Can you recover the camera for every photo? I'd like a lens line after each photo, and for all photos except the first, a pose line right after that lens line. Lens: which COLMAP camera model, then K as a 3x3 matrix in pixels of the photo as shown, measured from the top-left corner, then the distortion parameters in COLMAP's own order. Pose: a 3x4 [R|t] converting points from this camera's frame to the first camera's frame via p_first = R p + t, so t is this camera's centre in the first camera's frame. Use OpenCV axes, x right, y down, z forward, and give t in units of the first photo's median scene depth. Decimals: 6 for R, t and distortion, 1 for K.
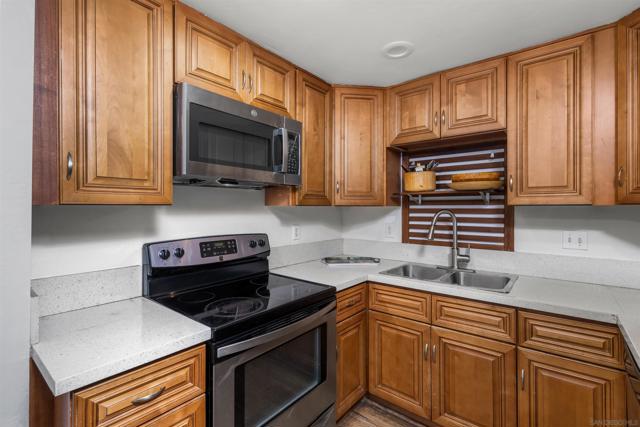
lens RADIAL K [[291.0, 0, 321.5], [0, 291.0, 208.7], [0, 0, 1]] dist [0.000766, 0.000101]
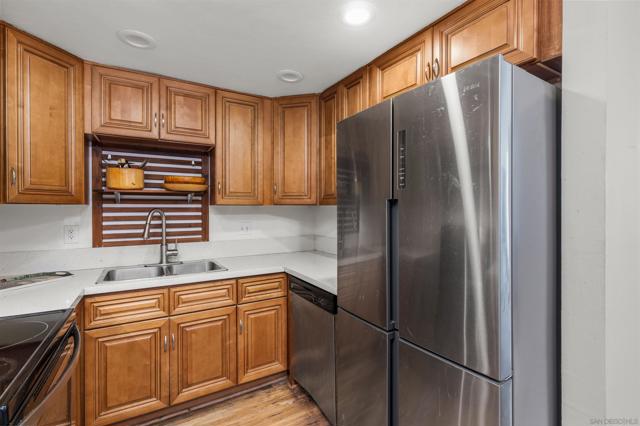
lens RADIAL K [[295.9, 0, 320.0], [0, 295.9, 213.0], [0, 0, 1]] dist [0.000405, -0.000143]
pose [[0.355235, -0.017675, 0.934610, -0.366681], [0.000666, 0.999826, 0.018655, 0.000158], [-0.934777, -0.006004, 0.355185, 0.086016]]
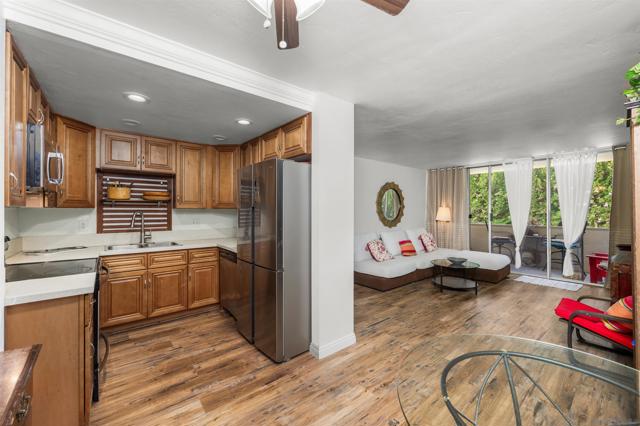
lens RADIAL K [[260.7, 0, 321.6], [0, 260.7, 213.5], [0, 0, 1]] dist [-0.000054, 0.000054]
pose [[0.212461, -0.011582, 0.977101, -0.915310], [-0.003217, 0.999916, 0.012552, -0.001318], [-0.977164, -0.005810, 0.212406, -0.434812]]
